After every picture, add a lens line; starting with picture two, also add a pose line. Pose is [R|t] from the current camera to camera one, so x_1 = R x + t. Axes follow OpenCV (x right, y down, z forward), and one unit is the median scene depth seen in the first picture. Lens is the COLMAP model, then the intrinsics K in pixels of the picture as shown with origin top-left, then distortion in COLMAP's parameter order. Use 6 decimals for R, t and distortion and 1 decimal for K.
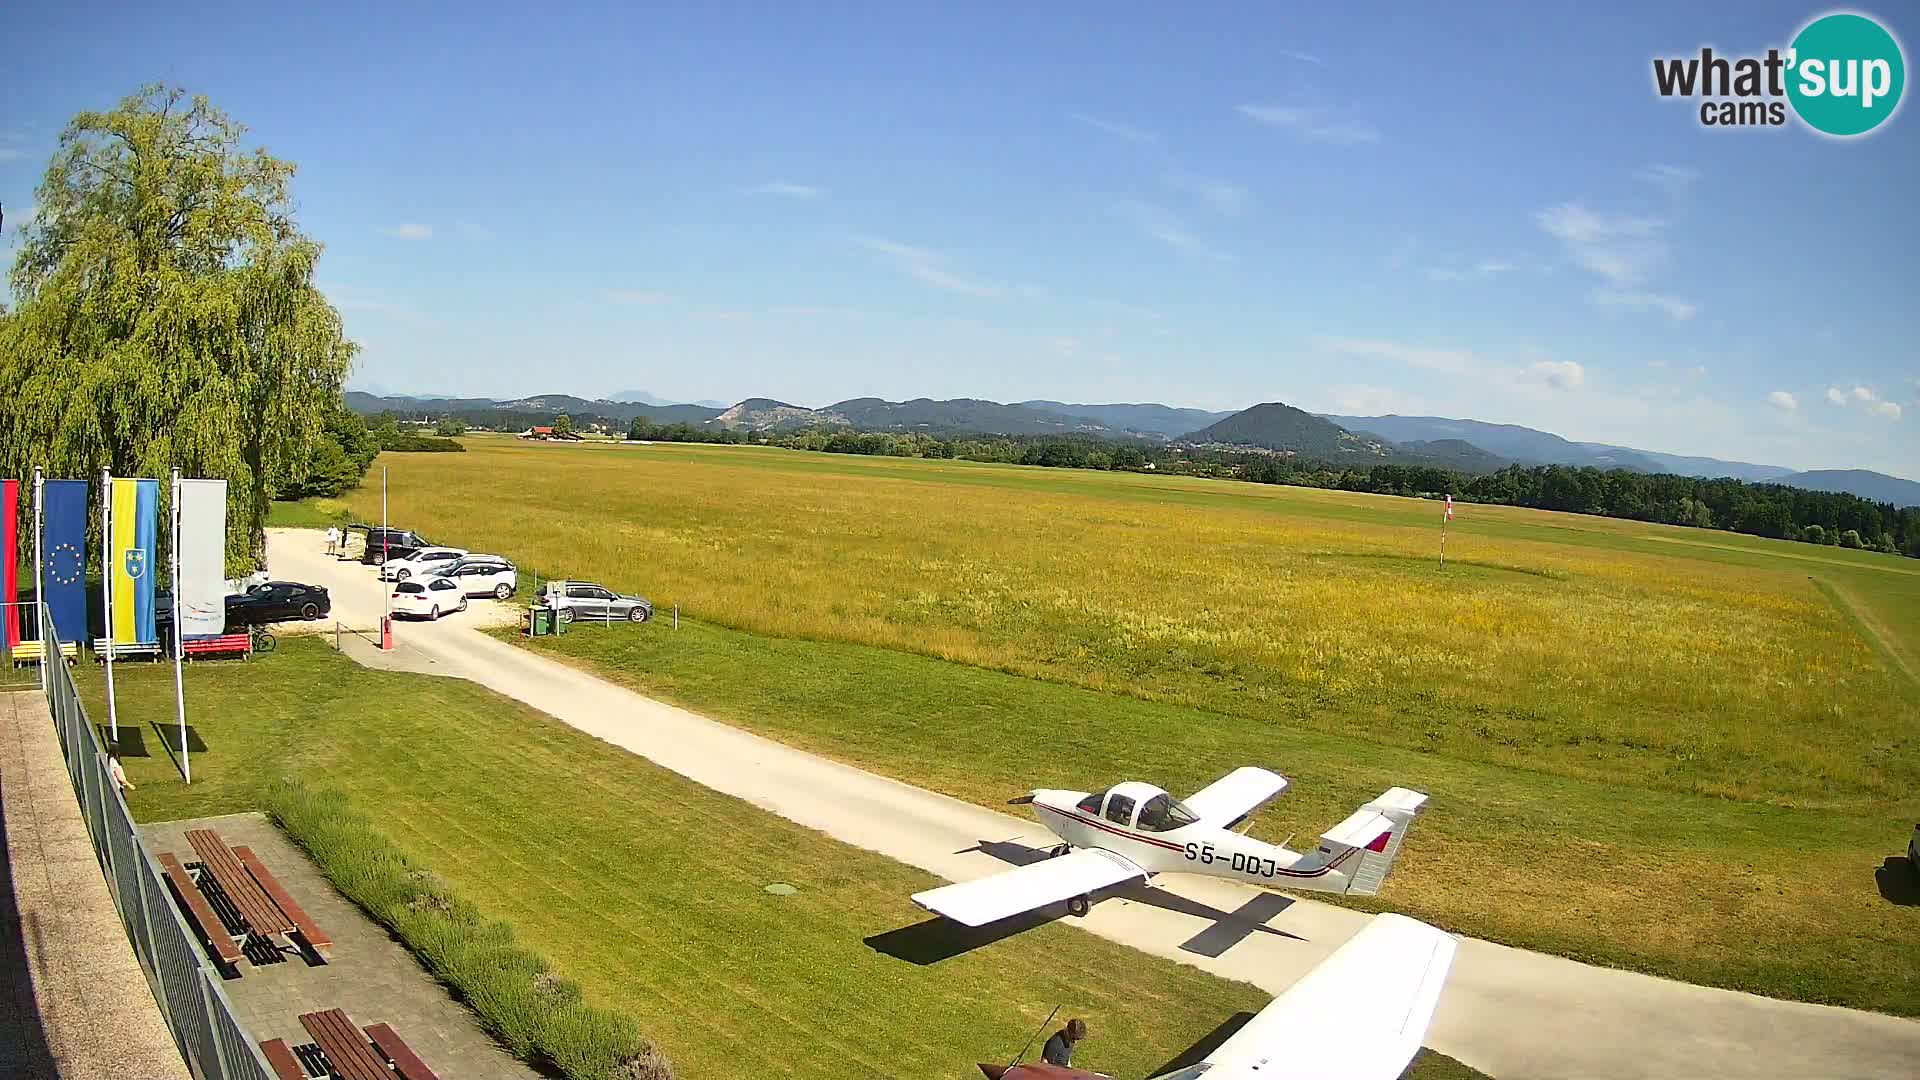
lens RADIAL K [[1508.3, 0, 960.0], [0, 1508.3, 540.0], [0, 0, 1]] dist [0.000383, -0.002599]
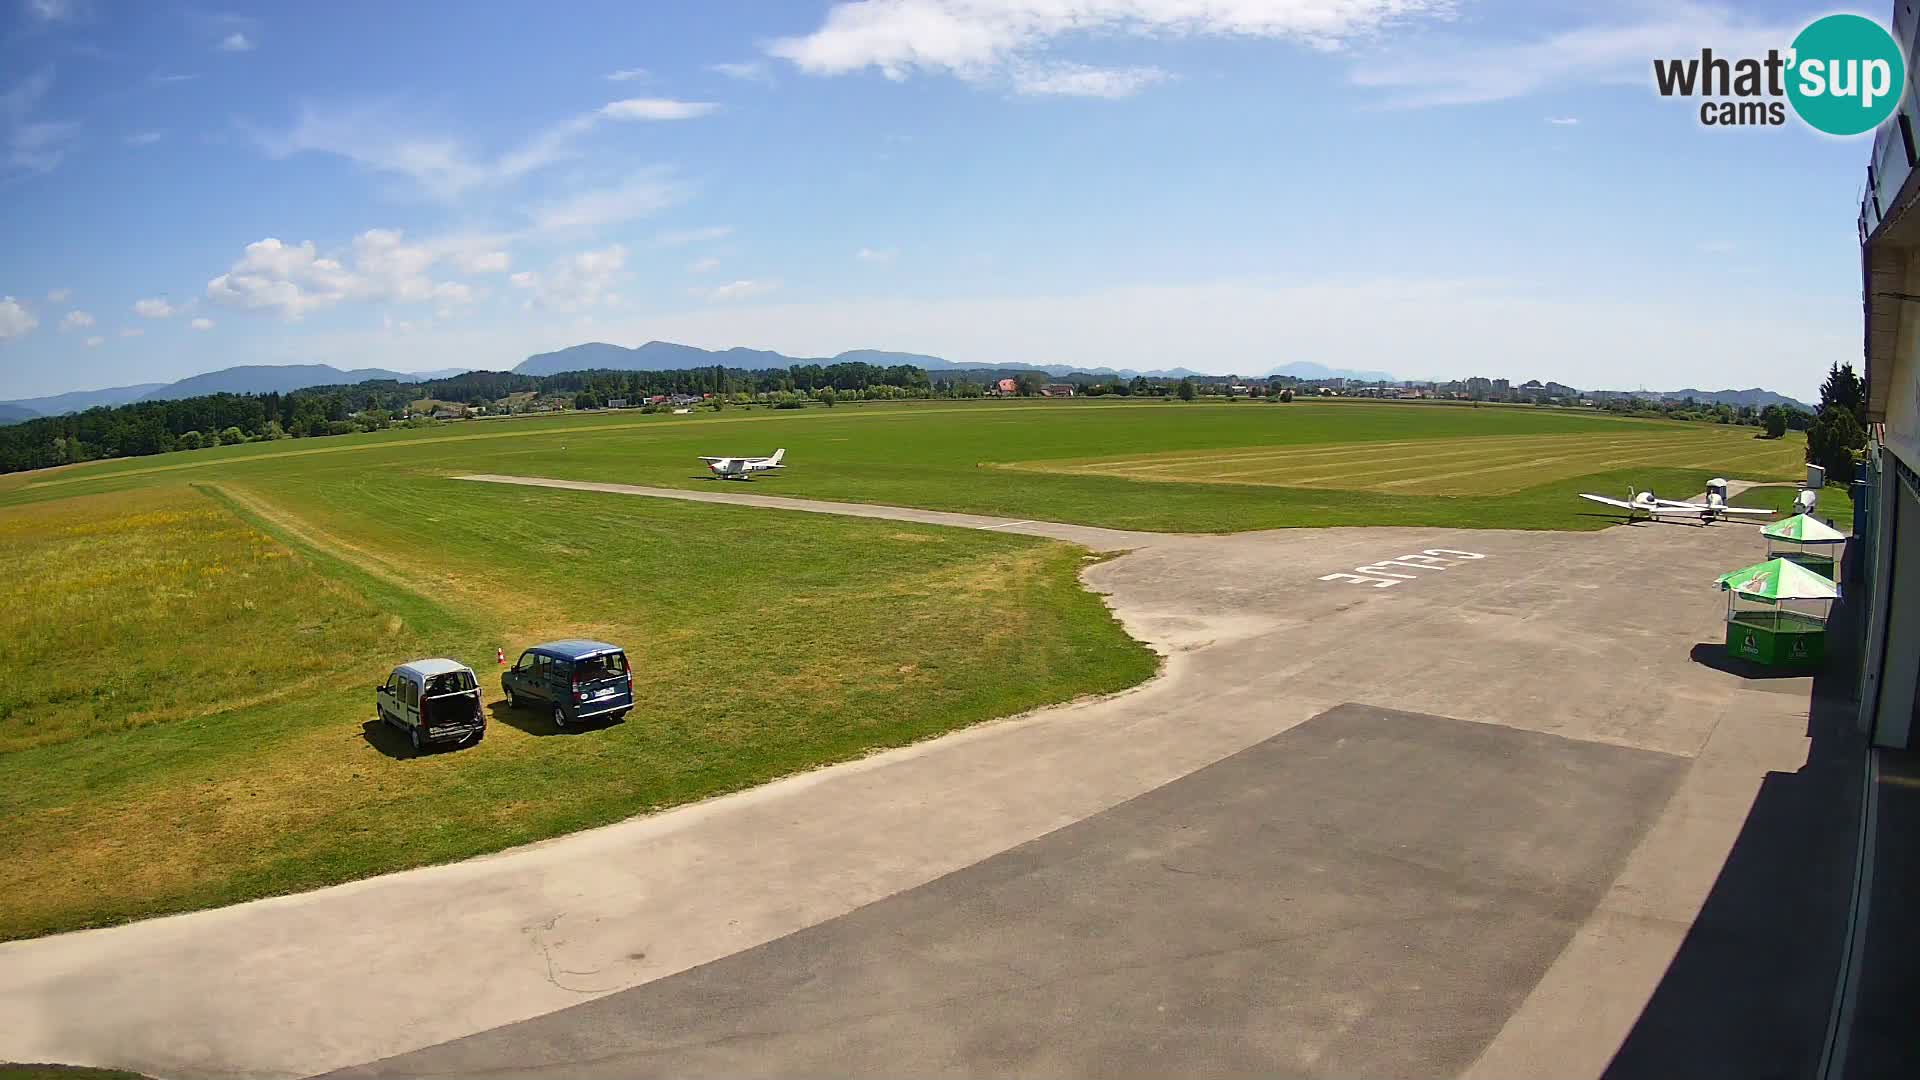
lens RADIAL K [[1508.3, 0, 960.0], [0, 1508.3, 540.0], [0, 0, 1]] dist [0.000383, -0.002599]
pose [[0.890677, -0.282766, 0.356002, 0.648909], [0.277204, 0.958421, 0.067725, 0.133070], [-0.360350, 0.038364, 0.932028, -0.110499]]
